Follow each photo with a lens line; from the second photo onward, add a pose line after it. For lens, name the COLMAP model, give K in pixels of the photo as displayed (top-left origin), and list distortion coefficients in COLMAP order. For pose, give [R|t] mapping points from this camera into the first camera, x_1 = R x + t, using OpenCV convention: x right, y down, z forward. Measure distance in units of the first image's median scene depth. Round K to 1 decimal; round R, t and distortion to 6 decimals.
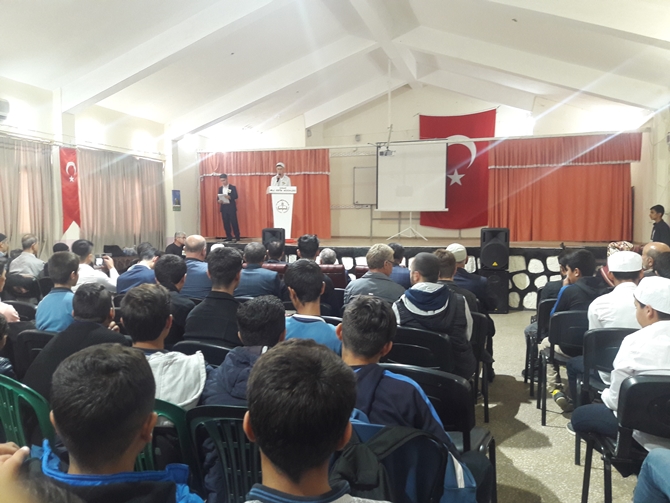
lens RADIAL K [[550.9, 0, 331.0], [0, 550.9, 266.2], [0, 0, 1]] dist [0.048321, -0.061620]
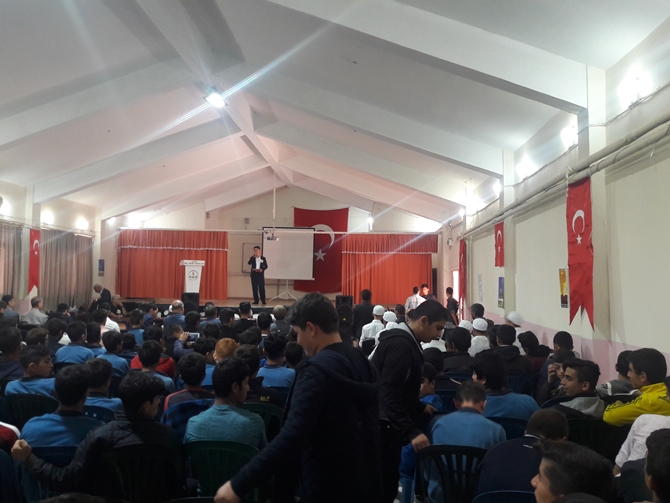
lens RADIAL K [[550.9, 0, 339.3], [0, 550.9, 248.5], [0, 0, 1]] dist [0.048321, -0.061620]
pose [[0.966203, 0.039151, 0.254791, -0.081892], [-0.003745, 0.990427, -0.137986, 0.008966], [-0.257754, 0.132369, 0.957101, -0.339538]]
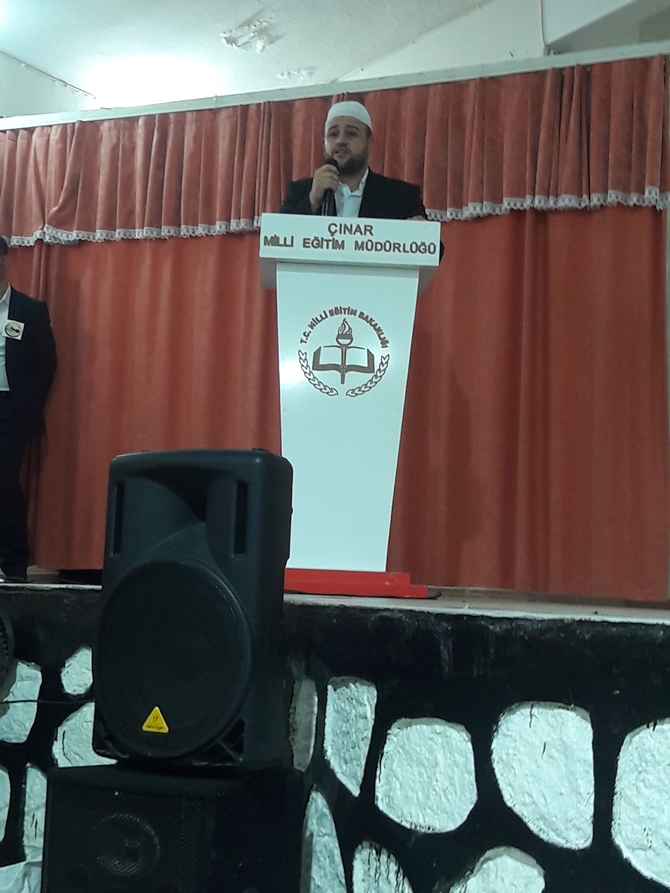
lens RADIAL K [[1610.1, 0, 334.7], [0, 1610.1, 443.2], [0, 0, 1]] dist [0.227488, 0.000000]
pose [[0.980923, 0.026791, -0.192543, -0.004613], [-0.058503, 0.985225, -0.160961, -0.011987], [0.185386, 0.169154, 0.967997, 0.526020]]
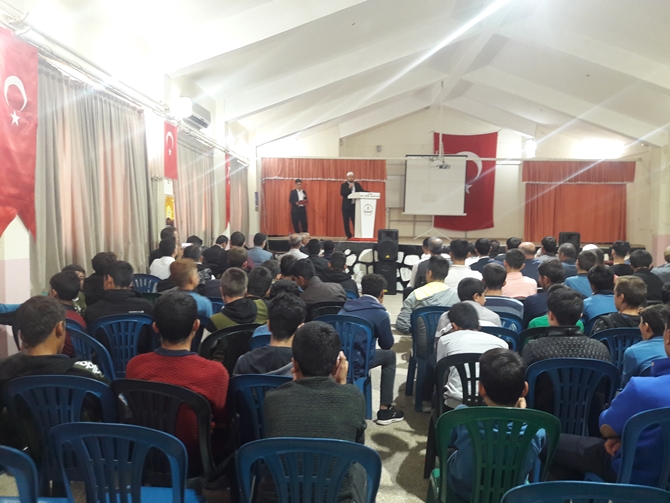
lens RADIAL K [[550.9, 0, 318.6], [0, 550.9, 270.7], [0, 0, 1]] dist [0.048321, -0.061620]
pose [[0.968094, -0.003113, 0.250569, -0.436063], [-0.000524, 0.999896, 0.014446, 0.002176], [-0.250588, -0.014117, 0.967991, -0.088287]]
